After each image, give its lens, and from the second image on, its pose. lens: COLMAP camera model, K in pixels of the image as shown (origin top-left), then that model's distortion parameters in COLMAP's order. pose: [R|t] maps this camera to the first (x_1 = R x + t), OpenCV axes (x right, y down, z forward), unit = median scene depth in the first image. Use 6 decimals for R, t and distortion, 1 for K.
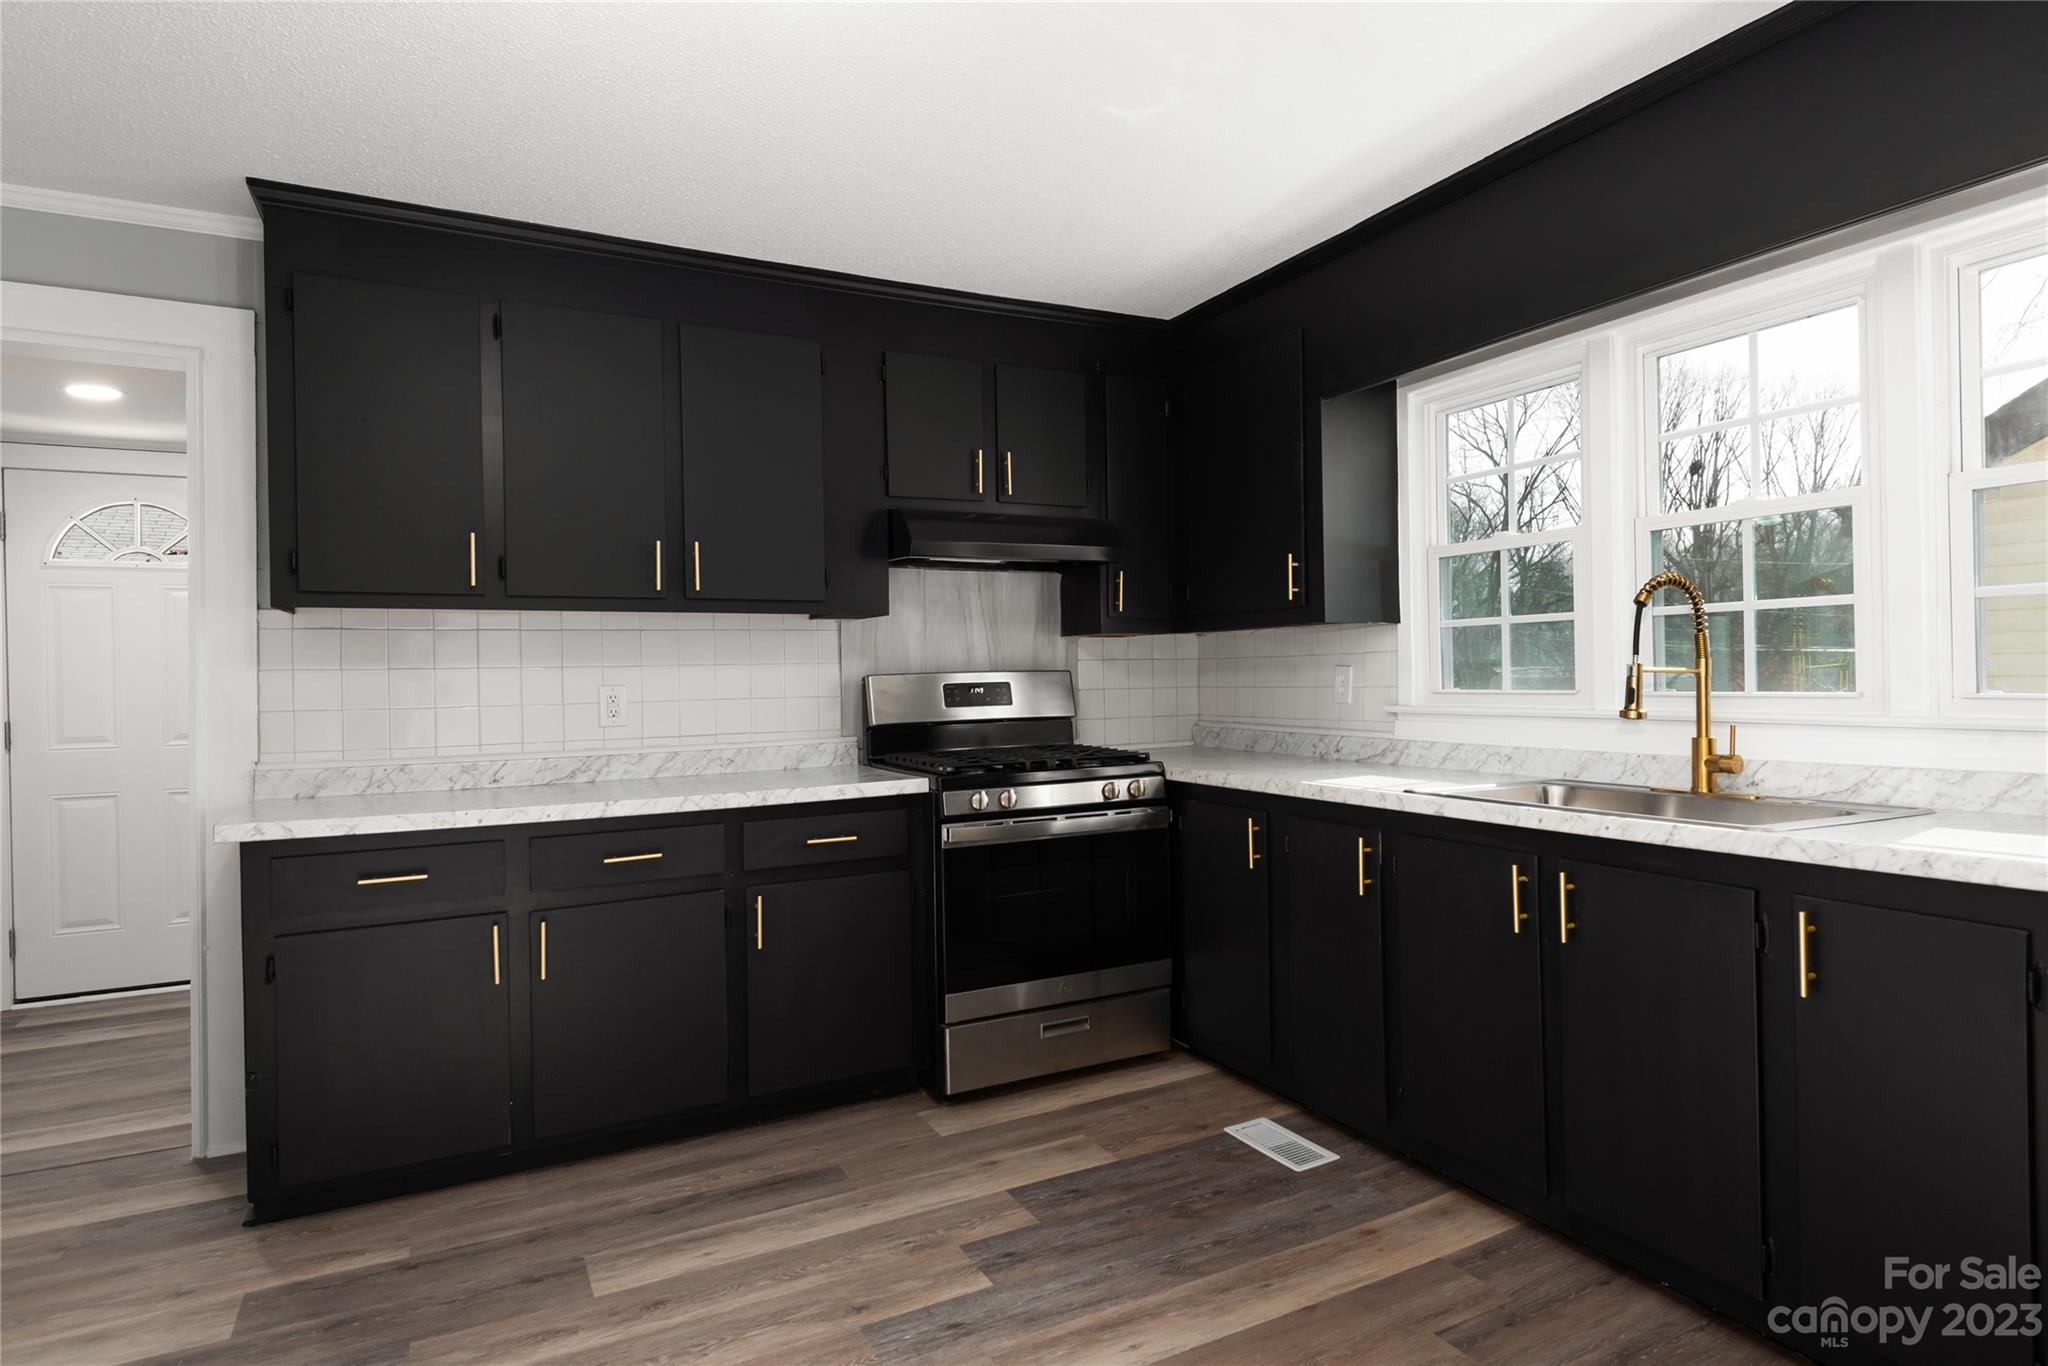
lens RADIAL K [[1114.0, 0, 1021.6], [0, 1114.0, 643.8], [0, 0, 1]] dist [0.036698, -0.030064]
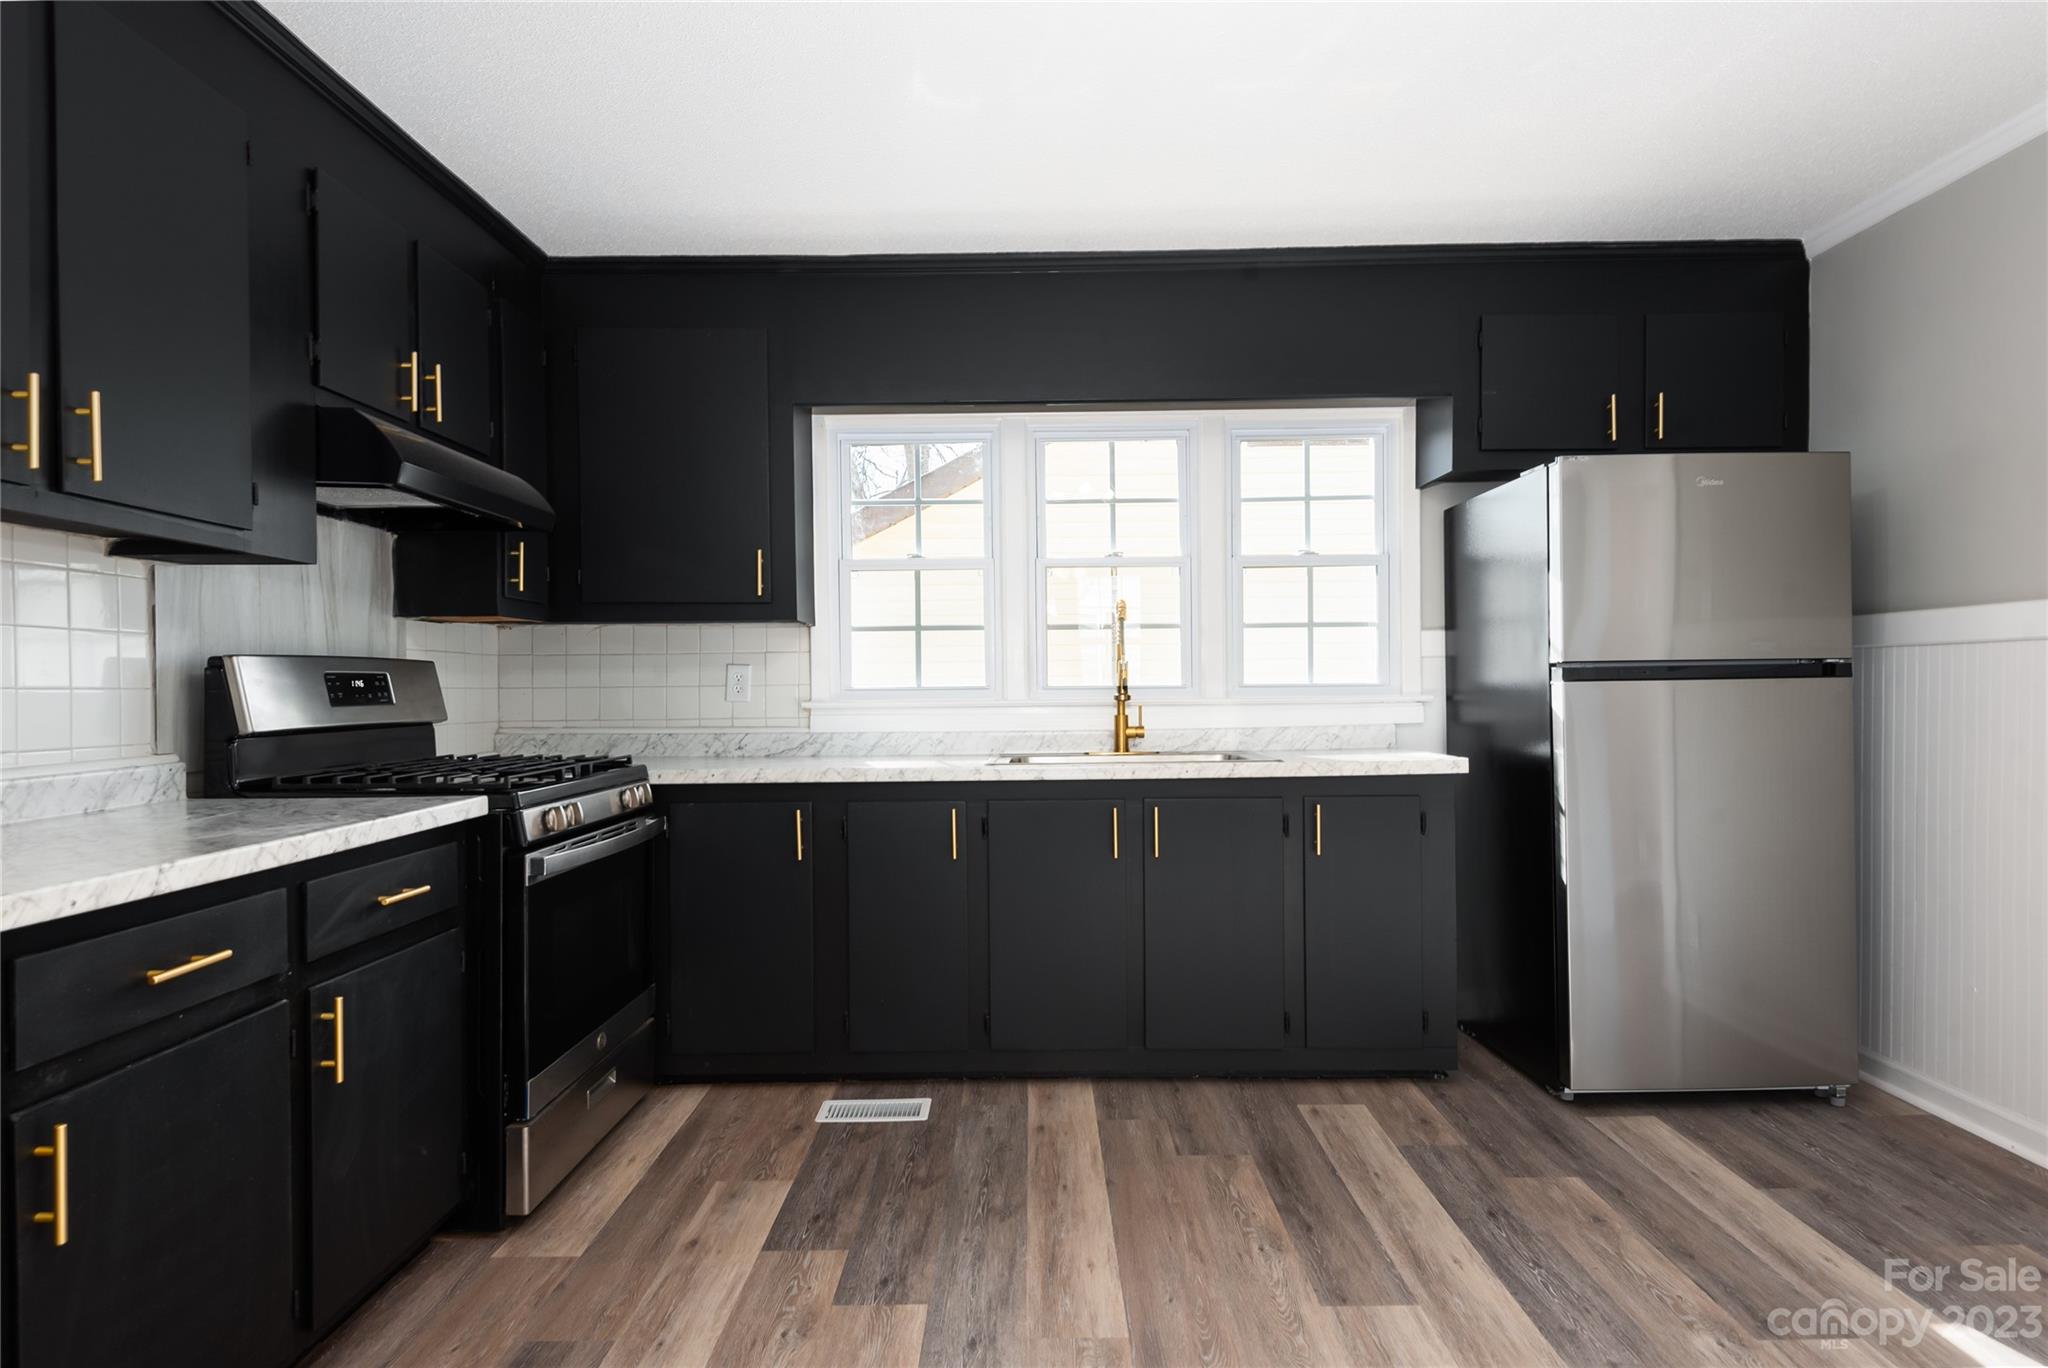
lens RADIAL K [[1102.9, 0, 1029.4], [0, 1102.9, 669.7], [0, 0, 1]] dist [0.040144, -0.030334]
pose [[0.462978, 0.028331, 0.885917, -0.657440], [-0.023859, 0.999525, -0.019496, 0.051223], [-0.886049, -0.012111, 0.463434, 0.408410]]
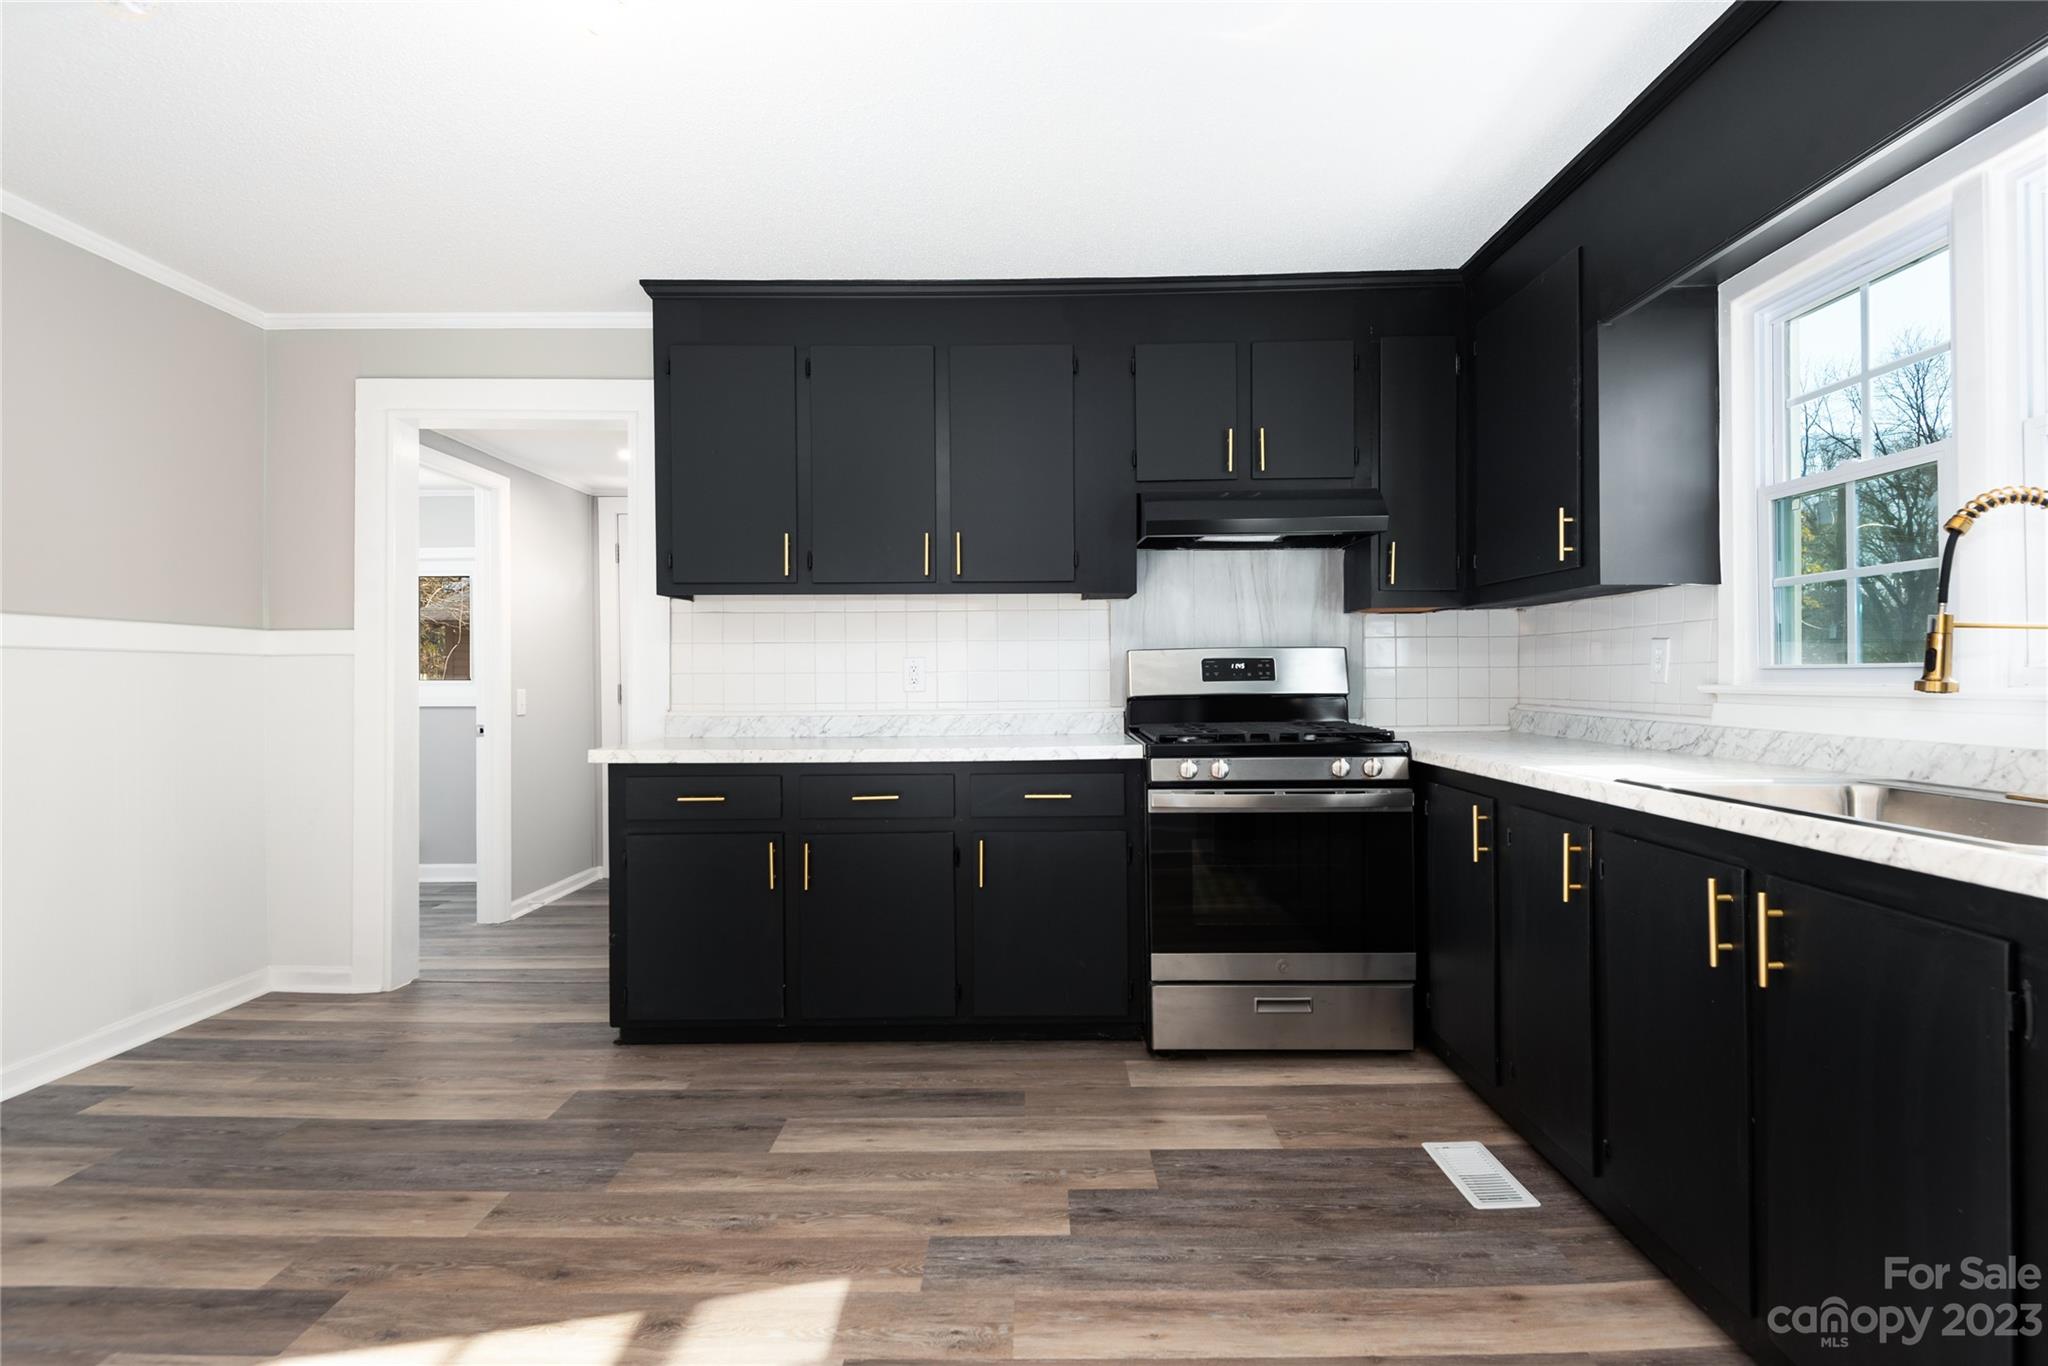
lens RADIAL K [[977.9, 0, 1023.6], [0, 977.9, 650.2], [0, 0, 1]] dist [0.028033, -0.025555]
pose [[0.885327, -0.000969, -0.464968, 0.284124], [0.004291, 0.999972, 0.006088, 0.029678], [0.464949, -0.007385, 0.885306, 0.158534]]
